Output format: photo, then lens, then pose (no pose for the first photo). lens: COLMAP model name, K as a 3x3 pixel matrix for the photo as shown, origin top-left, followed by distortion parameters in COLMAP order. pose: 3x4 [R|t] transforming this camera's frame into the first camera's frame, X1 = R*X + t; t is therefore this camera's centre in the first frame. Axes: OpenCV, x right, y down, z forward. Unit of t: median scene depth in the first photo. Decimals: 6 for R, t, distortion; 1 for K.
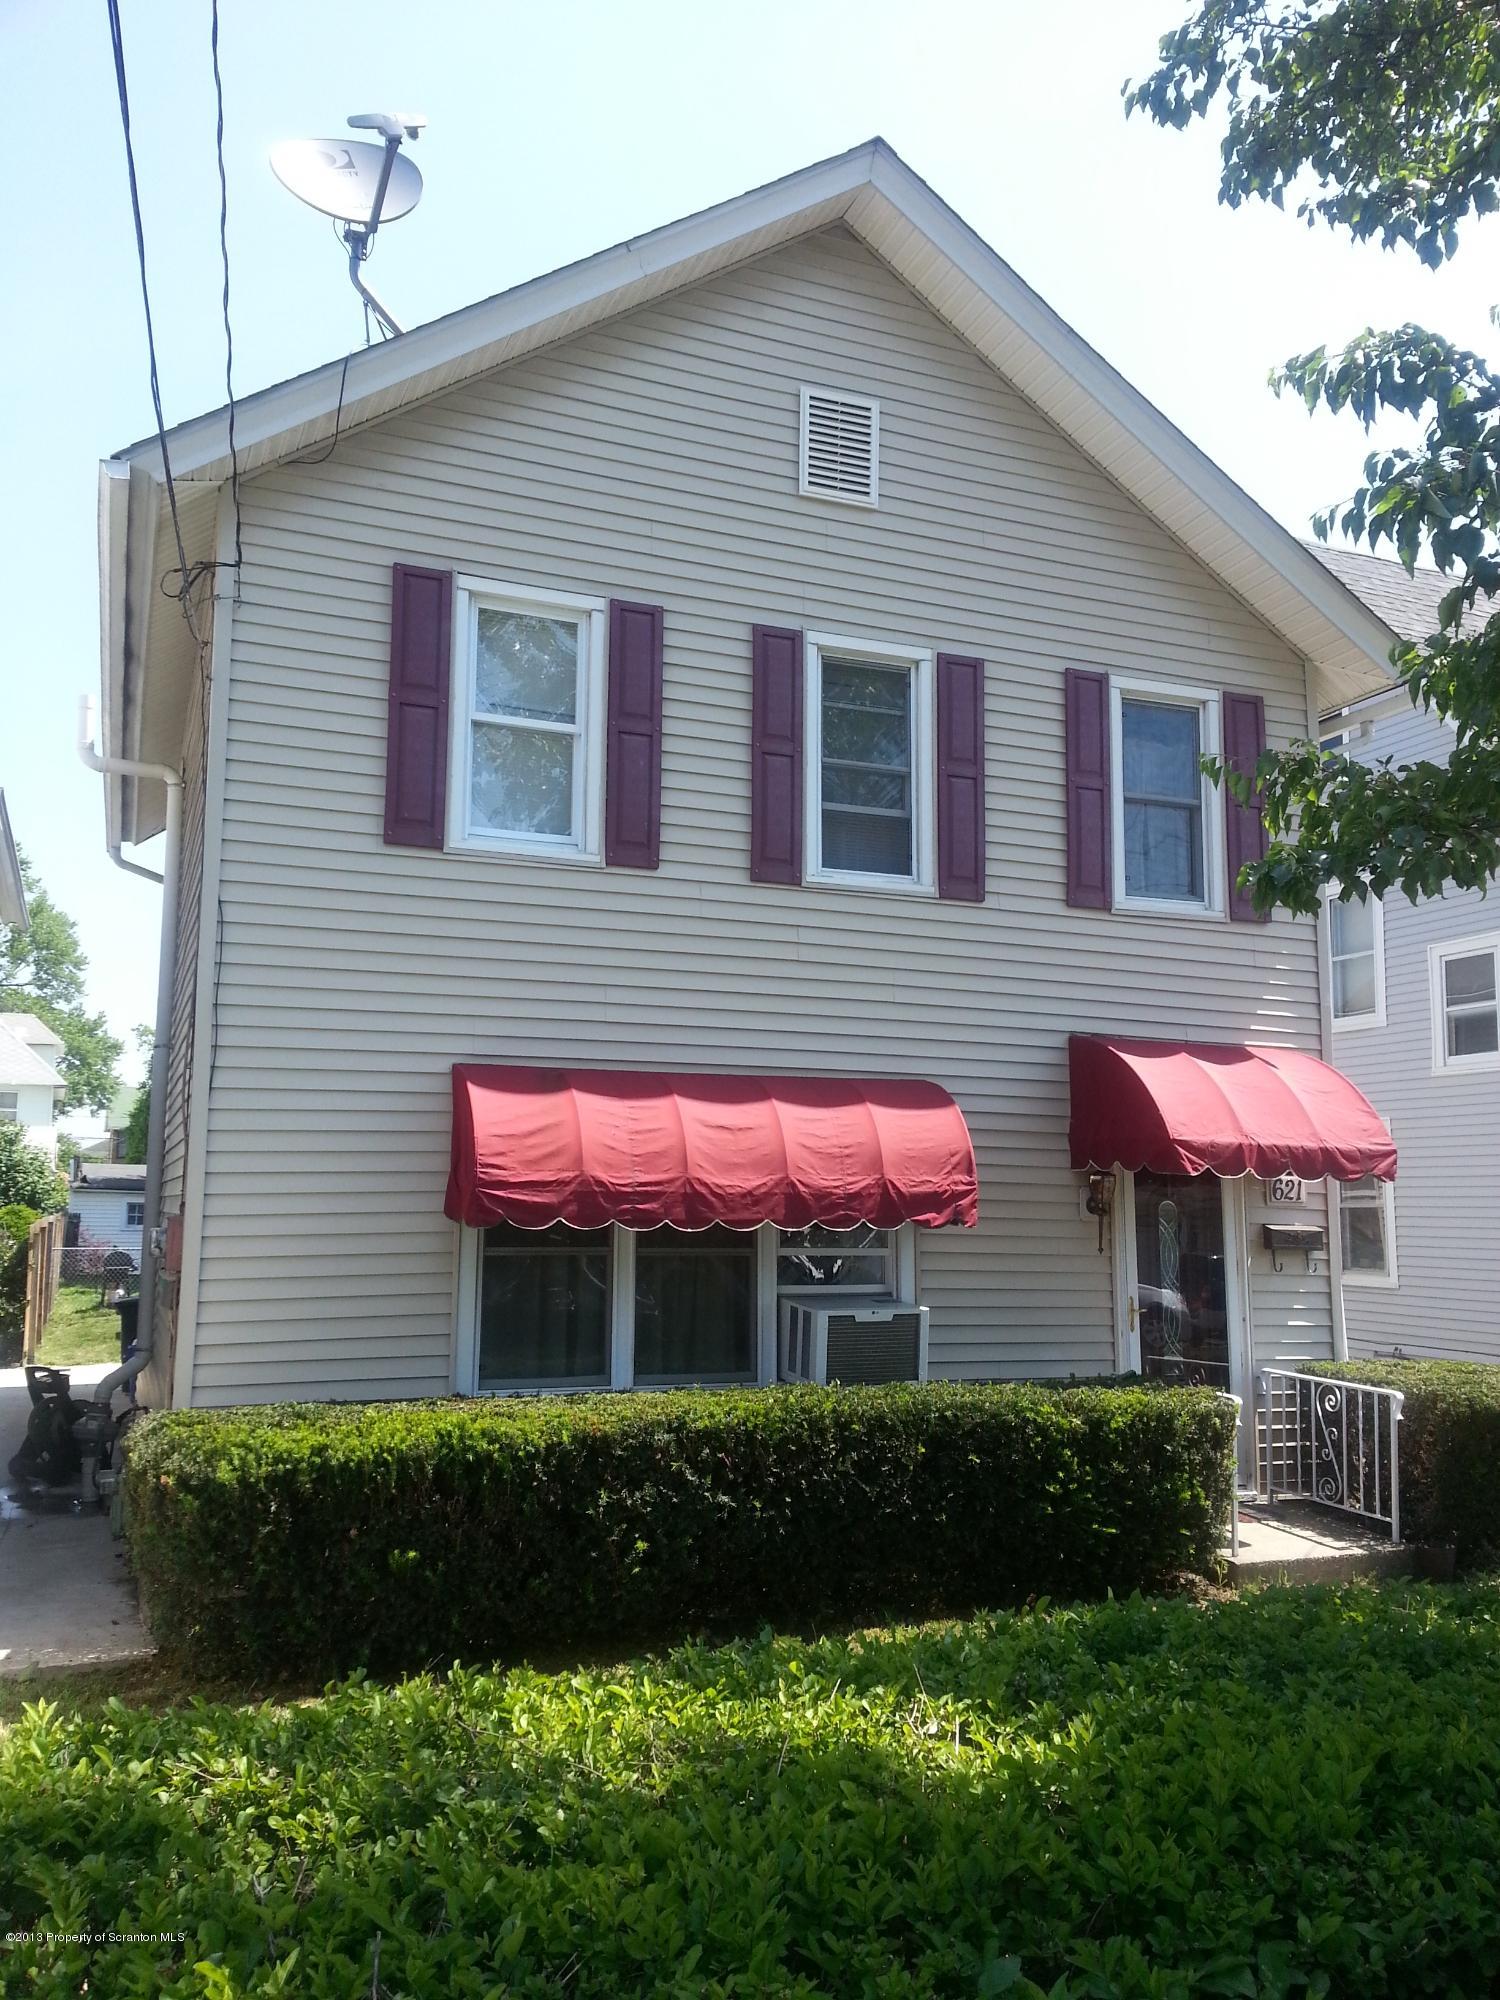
lens RADIAL K [[1619.3, 0, 763.1], [0, 1619.3, 1013.8], [0, 0, 1]] dist [0.127913, -0.238604]
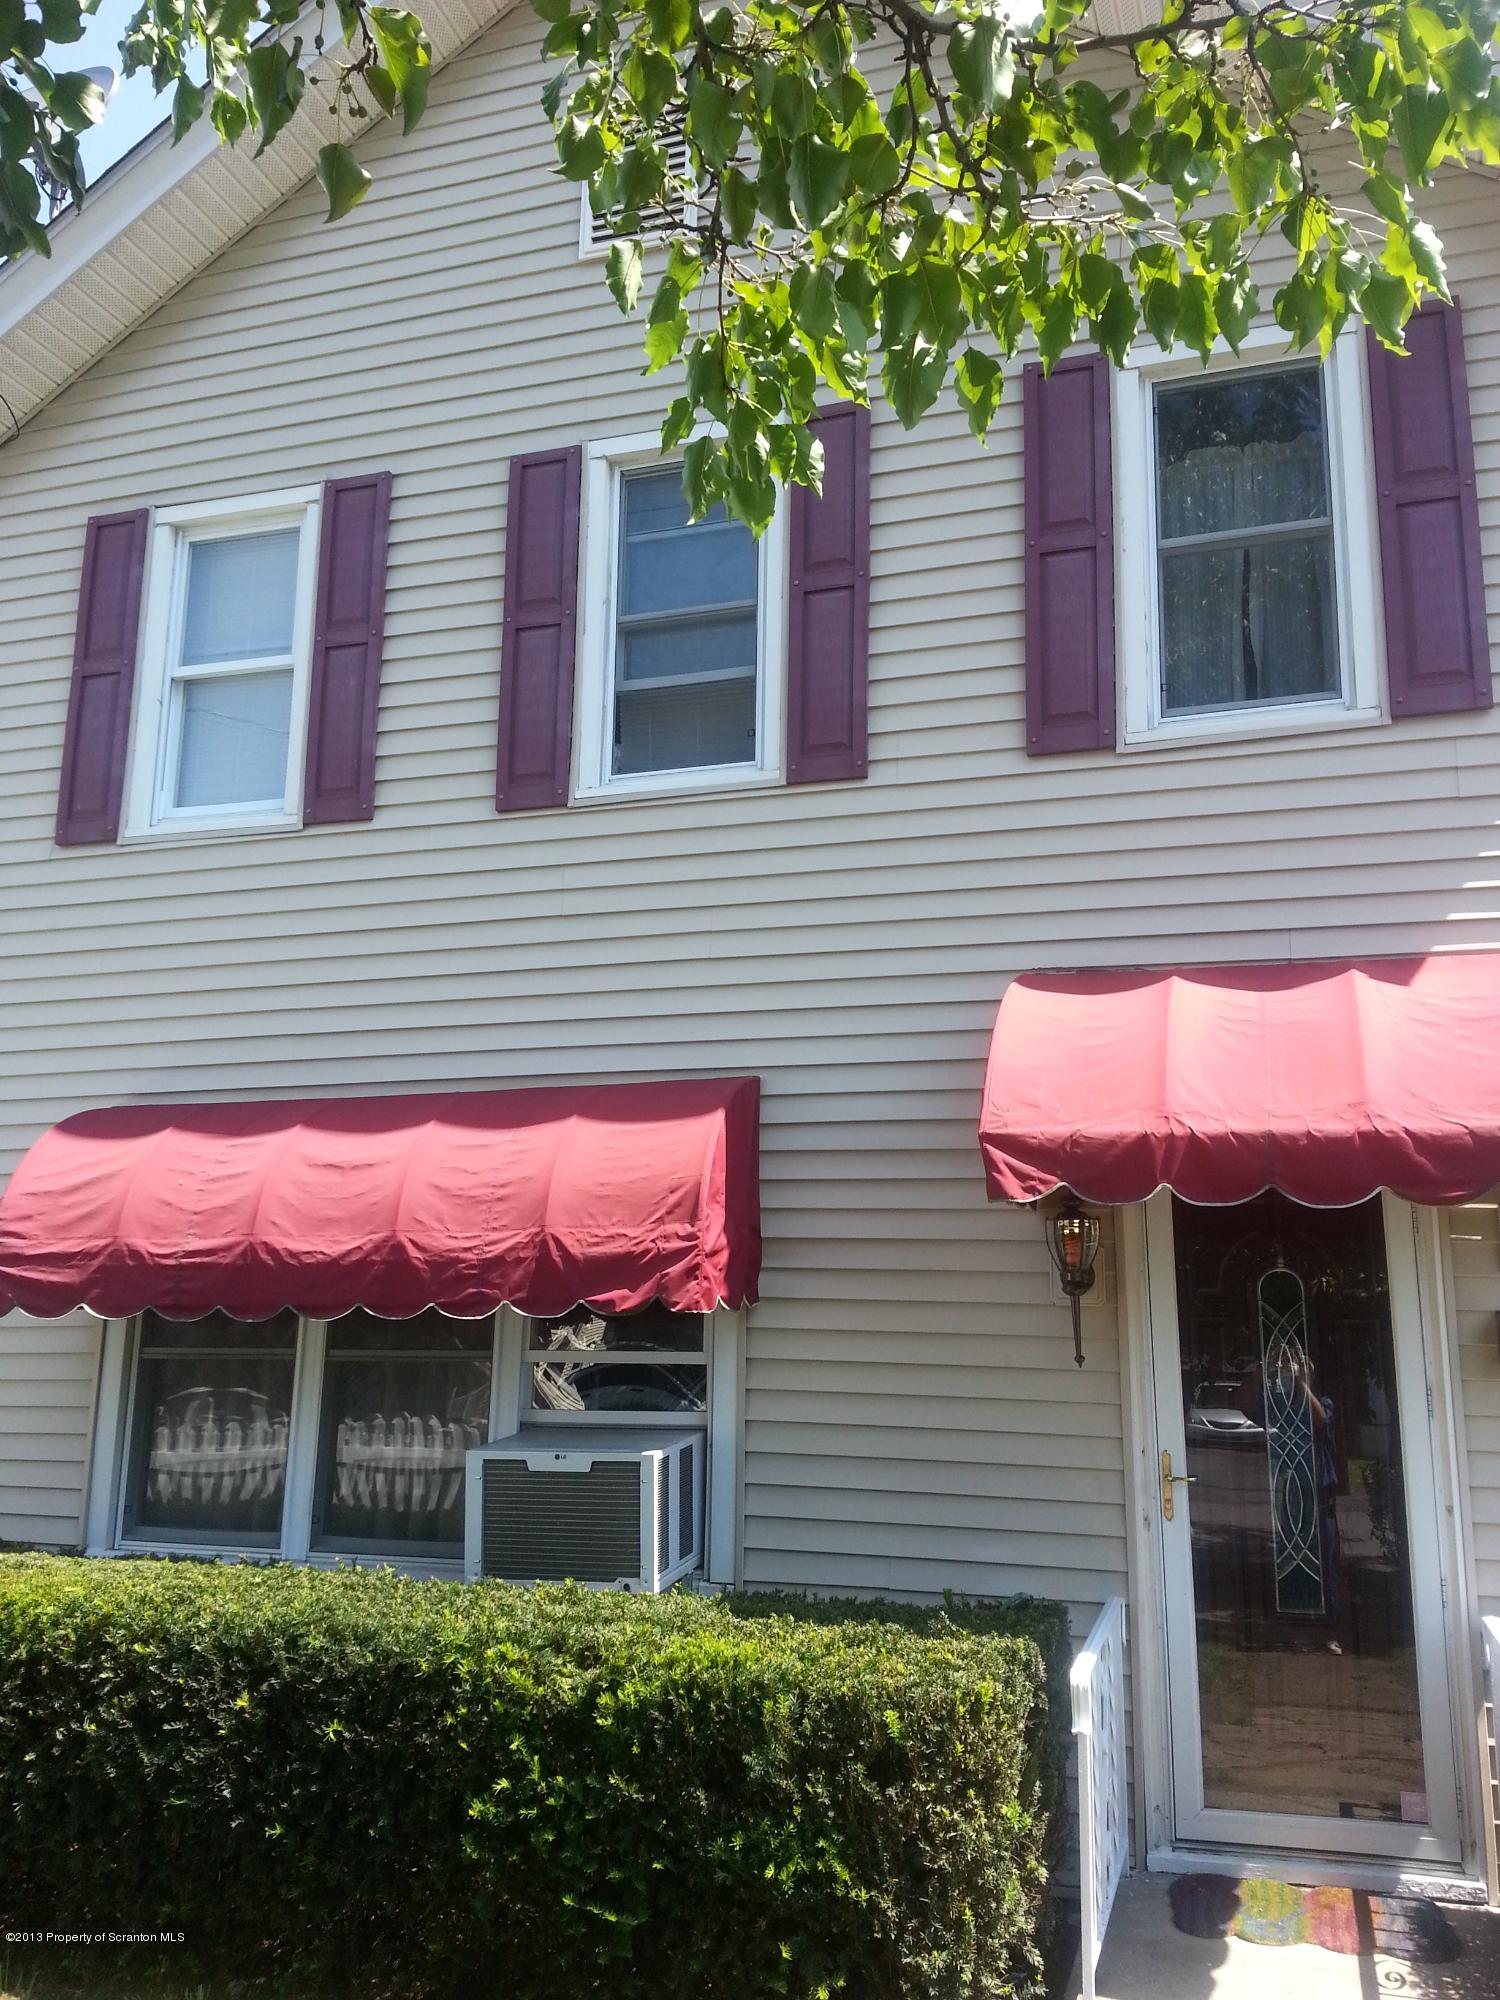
lens RADIAL K [[1619.3, 0, 763.1], [0, 1619.3, 1013.8], [0, 0, 1]] dist [0.127913, -0.238604]
pose [[0.776252, -0.123657, -0.618176, 0.518072], [0.074721, 0.991709, -0.104547, 0.087482], [0.625979, 0.034964, 0.779056, 0.554836]]
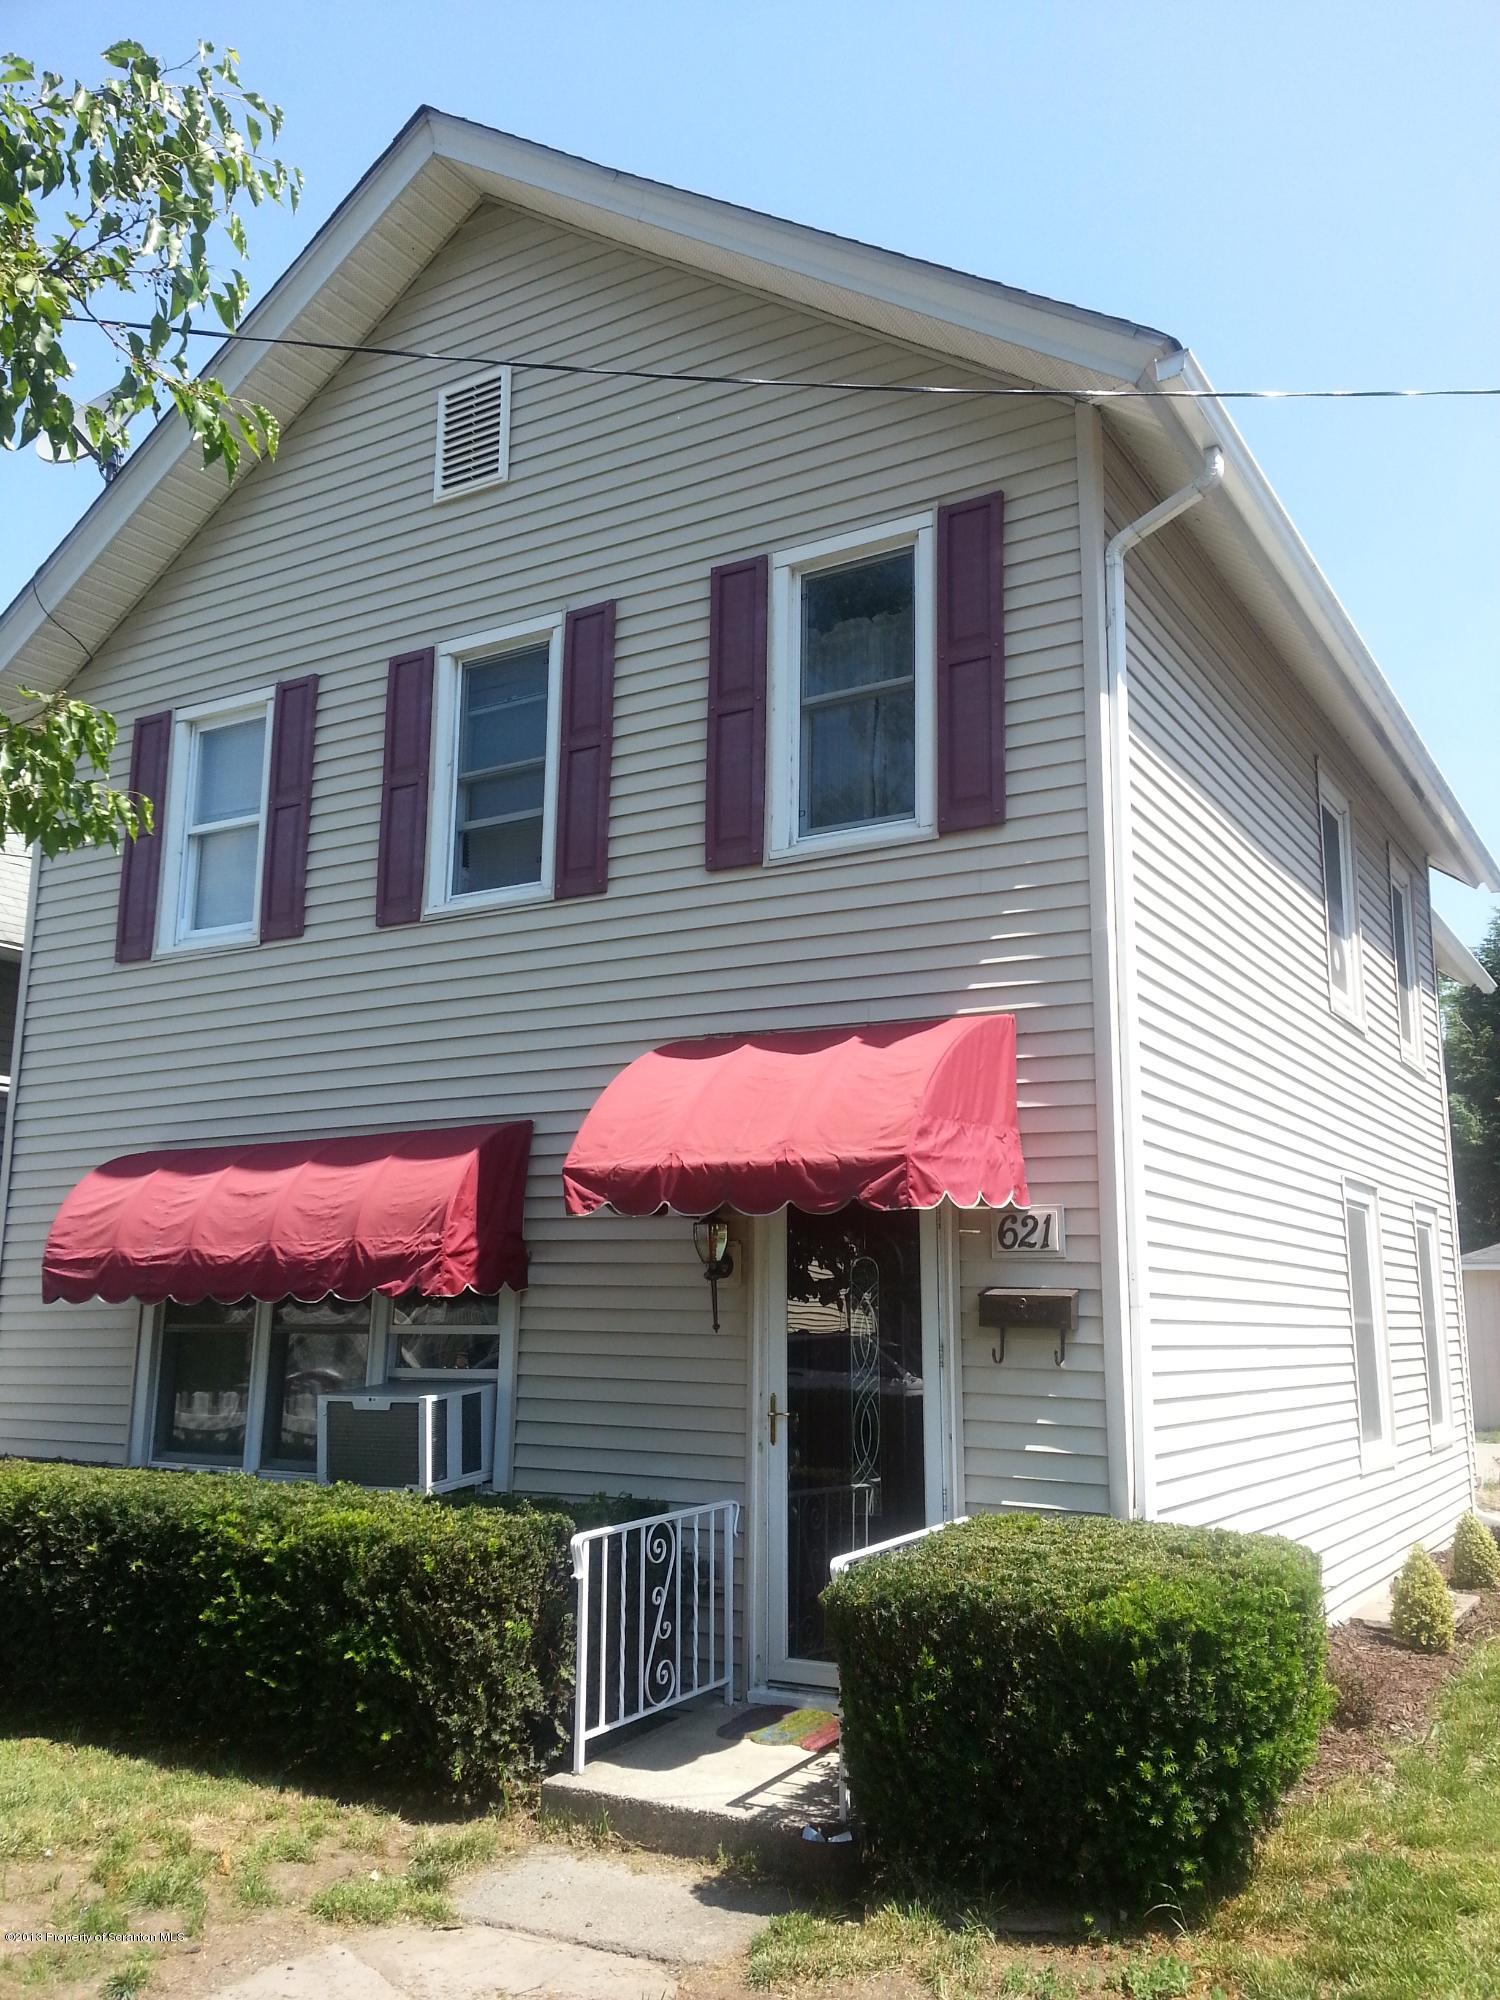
lens RADIAL K [[1619.3, 0, 763.1], [0, 1619.3, 1013.8], [0, 0, 1]] dist [0.127913, -0.238604]
pose [[0.608946, -0.151403, -0.778628, 0.882133], [0.096726, 0.988463, -0.116557, 0.101723], [0.787292, -0.004337, 0.616565, 0.620112]]
